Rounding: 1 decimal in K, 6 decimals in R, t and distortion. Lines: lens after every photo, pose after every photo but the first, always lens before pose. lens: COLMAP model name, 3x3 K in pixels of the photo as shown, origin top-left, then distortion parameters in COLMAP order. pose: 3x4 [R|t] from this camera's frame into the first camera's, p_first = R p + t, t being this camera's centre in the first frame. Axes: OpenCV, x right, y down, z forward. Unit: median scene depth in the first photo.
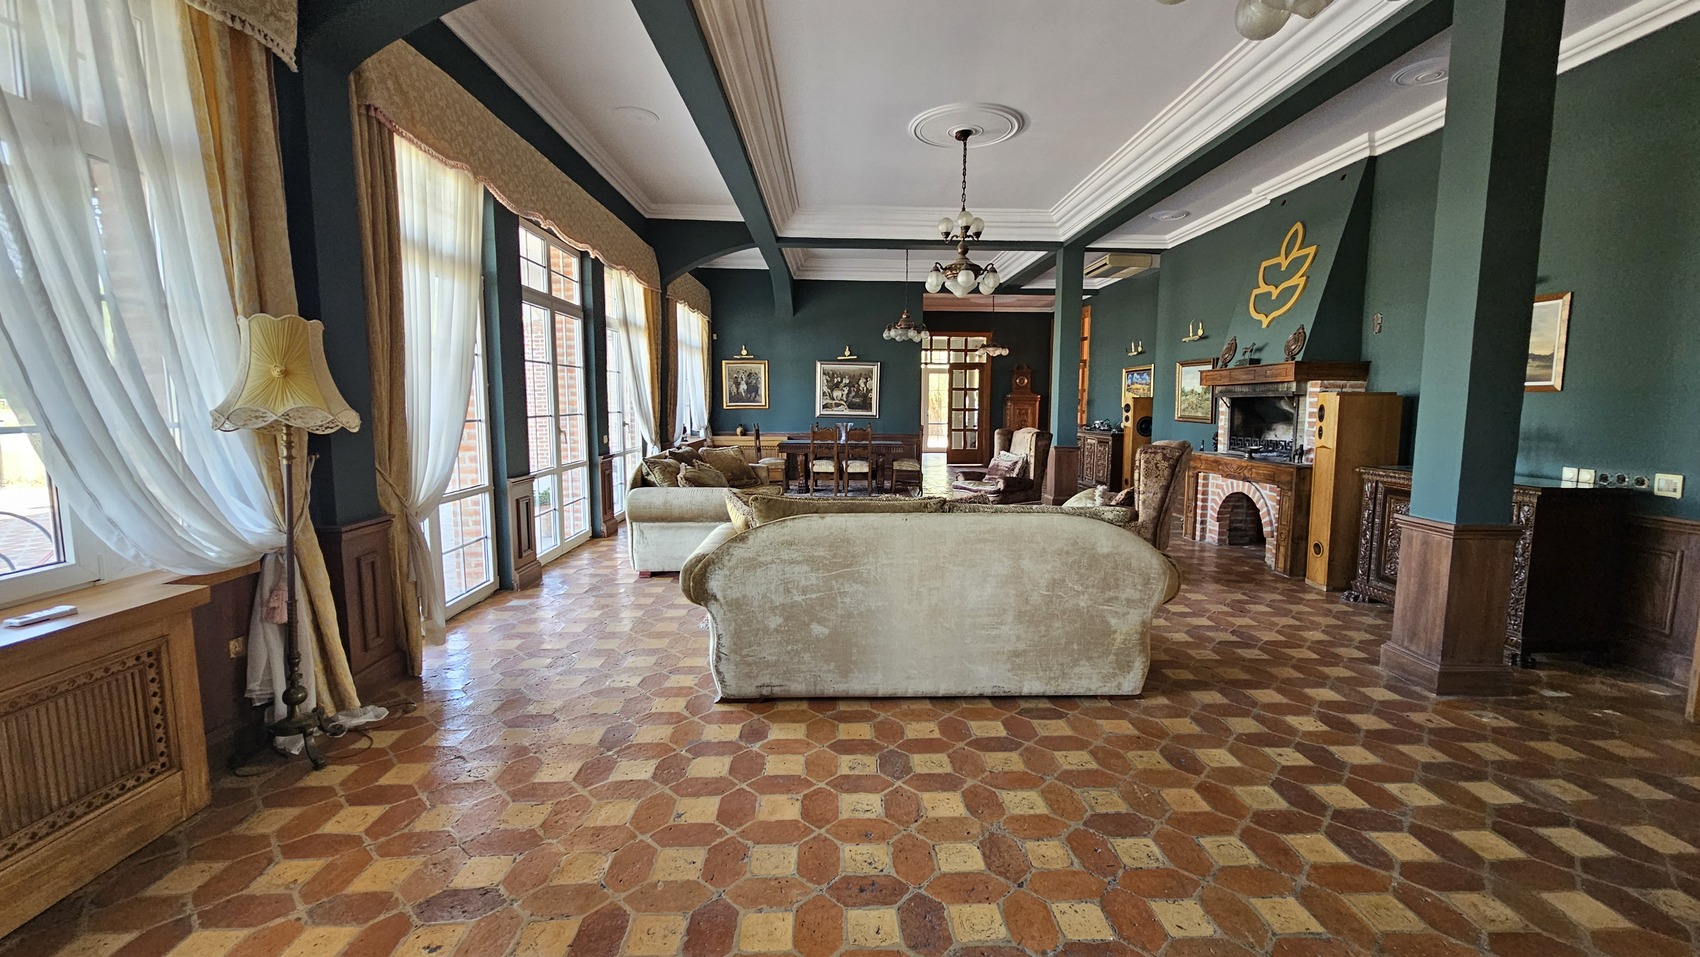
lens RADIAL K [[683.8, 0, 852.1], [0, 683.8, 477.4], [0, 0, 1]] dist [-0.003971, 0.000718]
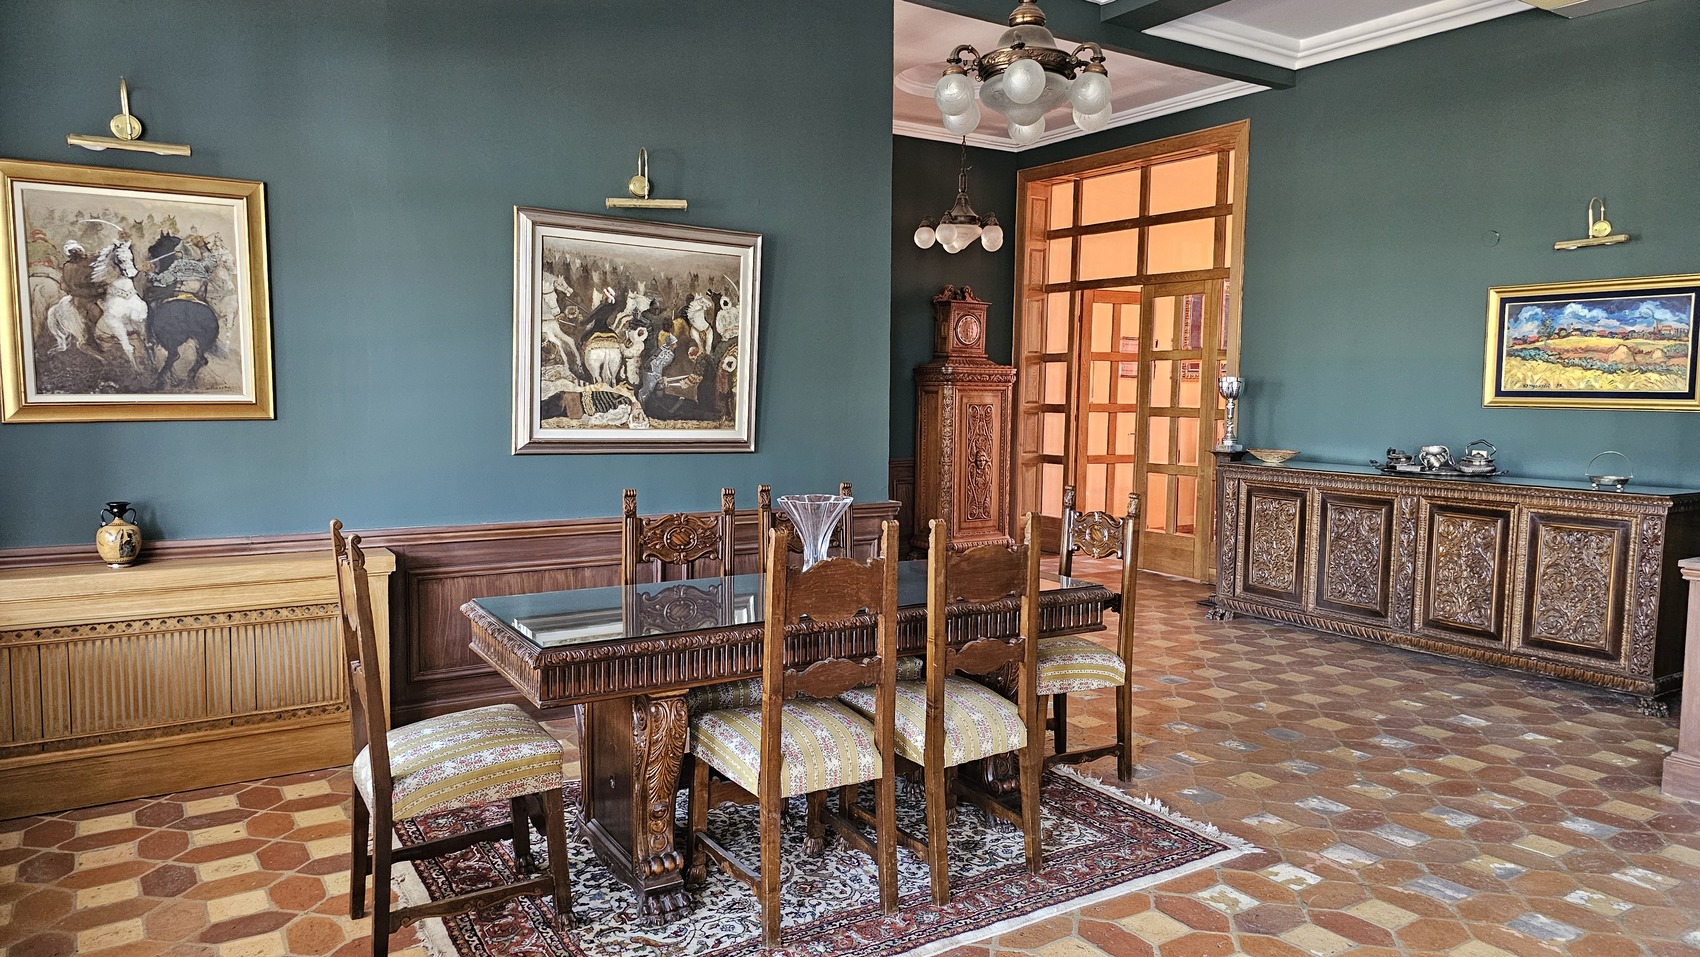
lens RADIAL K [[1136.7, 0, 854.1], [0, 1136.7, 478.9], [0, 0, 1]] dist [0.037005, 0.000299]
pose [[0.845801, -0.039821, 0.532010, -0.160347], [0.050345, 0.998718, -0.005285, -0.072933], [-0.531117, 0.031254, 0.846722, 0.620565]]
